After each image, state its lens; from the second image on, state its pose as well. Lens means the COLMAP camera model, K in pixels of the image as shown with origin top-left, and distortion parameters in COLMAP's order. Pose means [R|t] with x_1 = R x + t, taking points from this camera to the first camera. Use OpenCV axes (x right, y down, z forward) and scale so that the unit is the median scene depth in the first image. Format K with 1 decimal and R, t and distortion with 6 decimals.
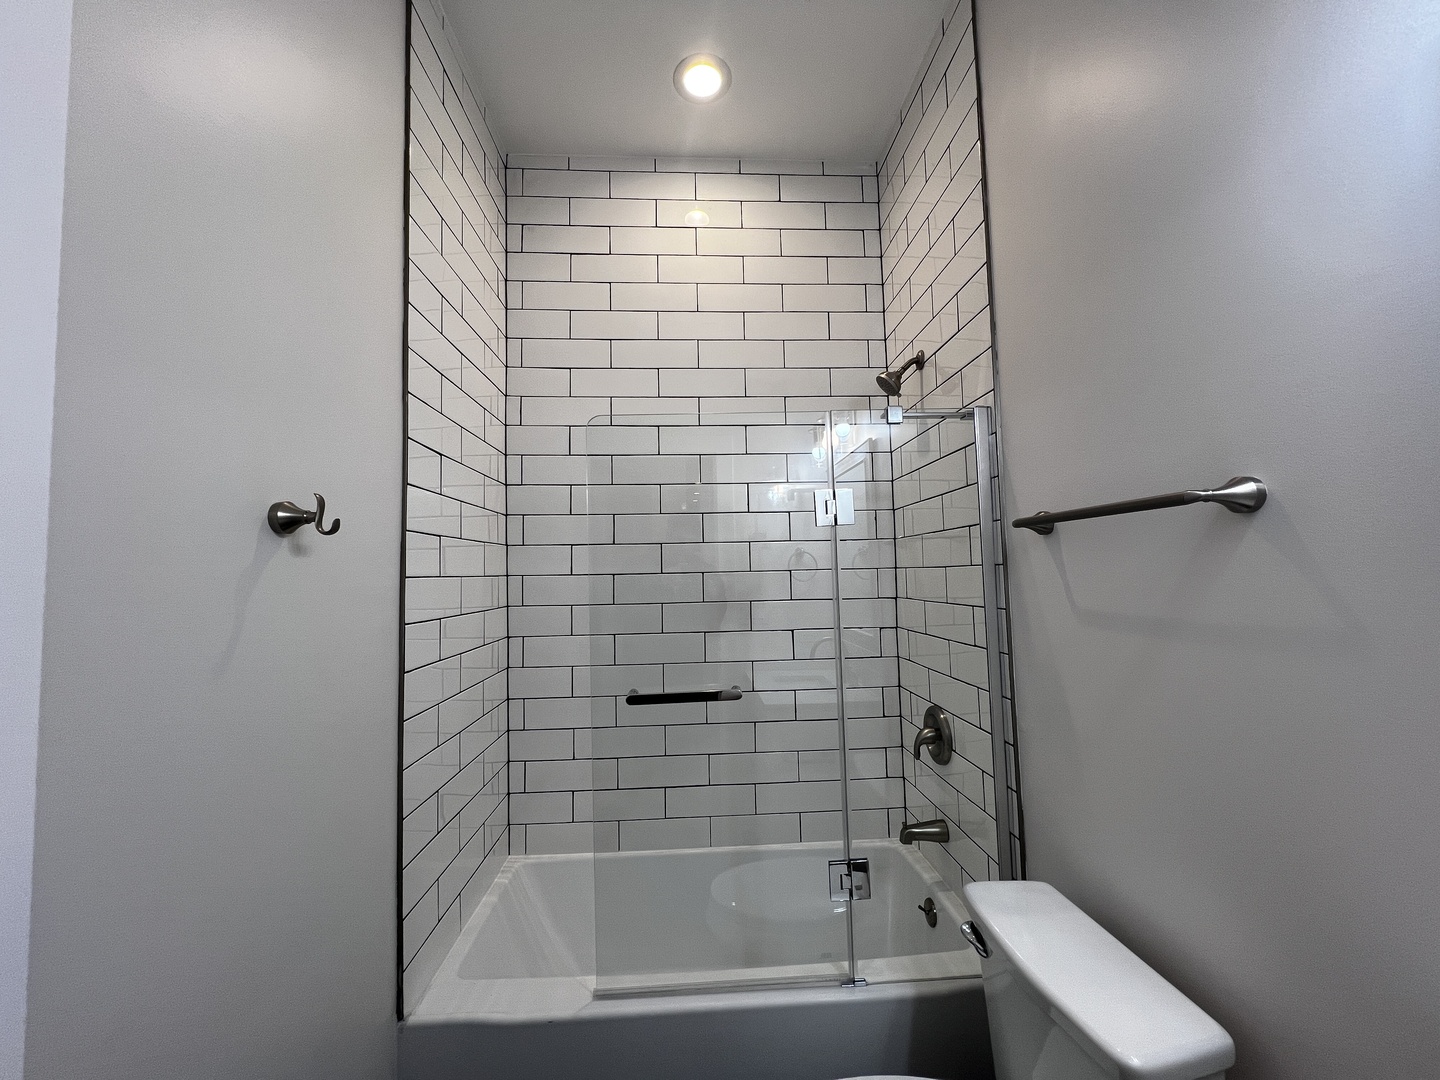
lens RADIAL K [[577.9, 0, 719.1], [0, 577.9, 538.2], [0, 0, 1]] dist [0.000577, 0.000043]
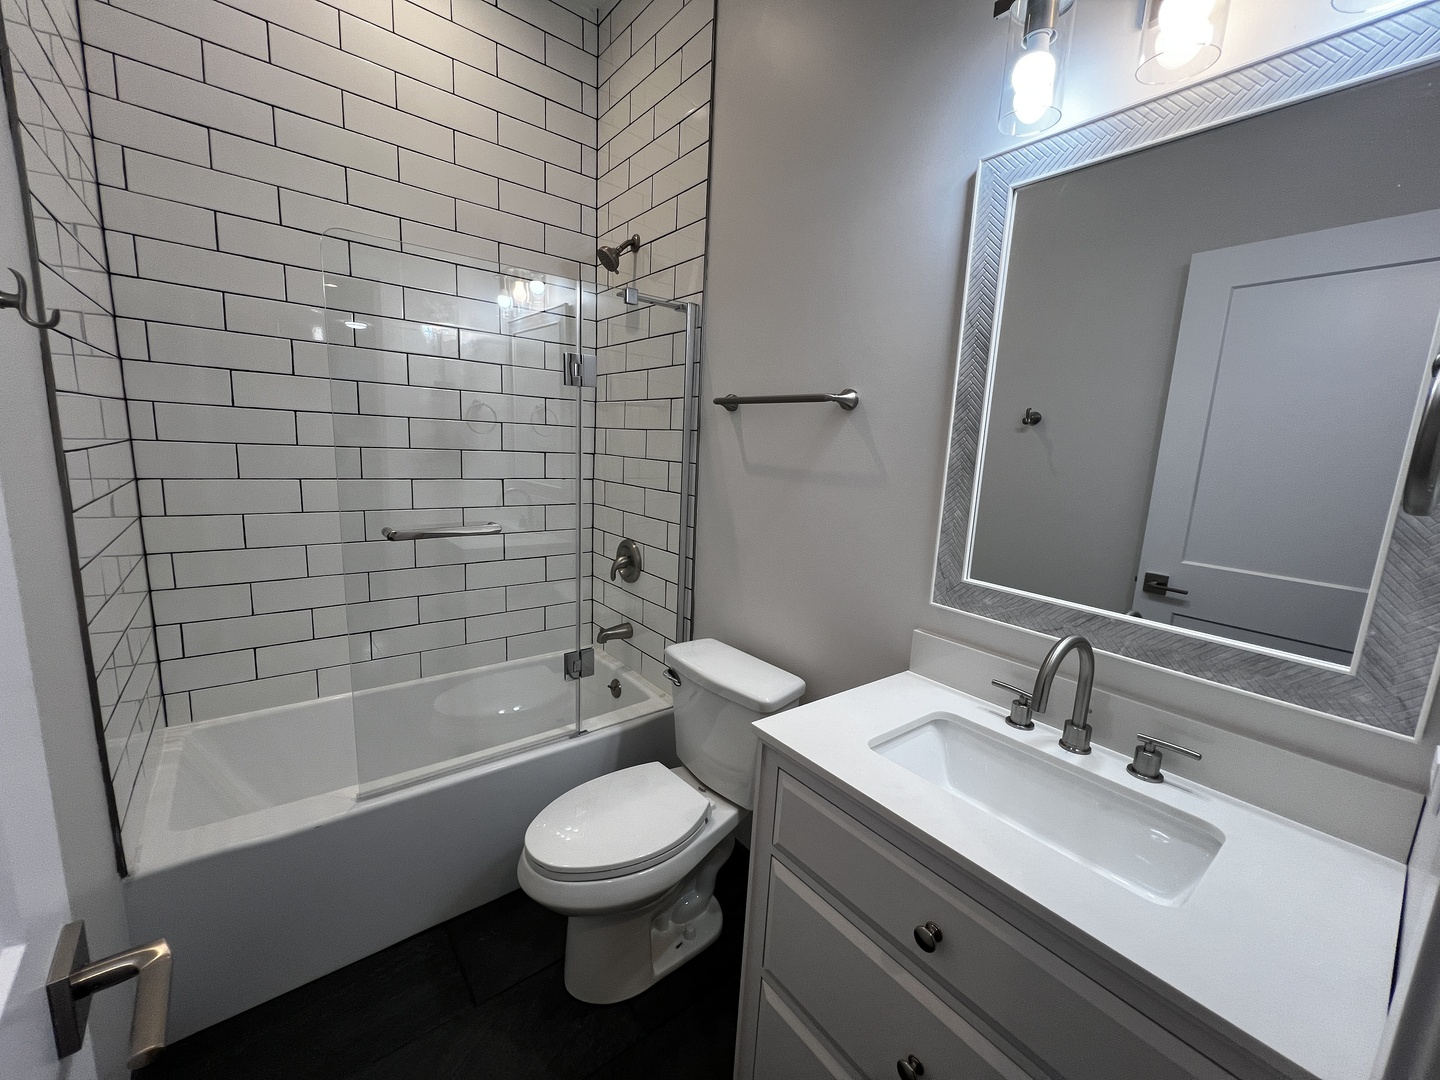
lens RADIAL K [[577.9, 0, 719.1], [0, 577.9, 538.2], [0, 0, 1]] dist [0.000577, 0.000043]
pose [[0.809410, -0.035521, 0.586169, -0.214670], [-0.102377, 0.974348, 0.200411, 0.011487], [-0.578251, -0.222225, 0.785010, -0.117944]]
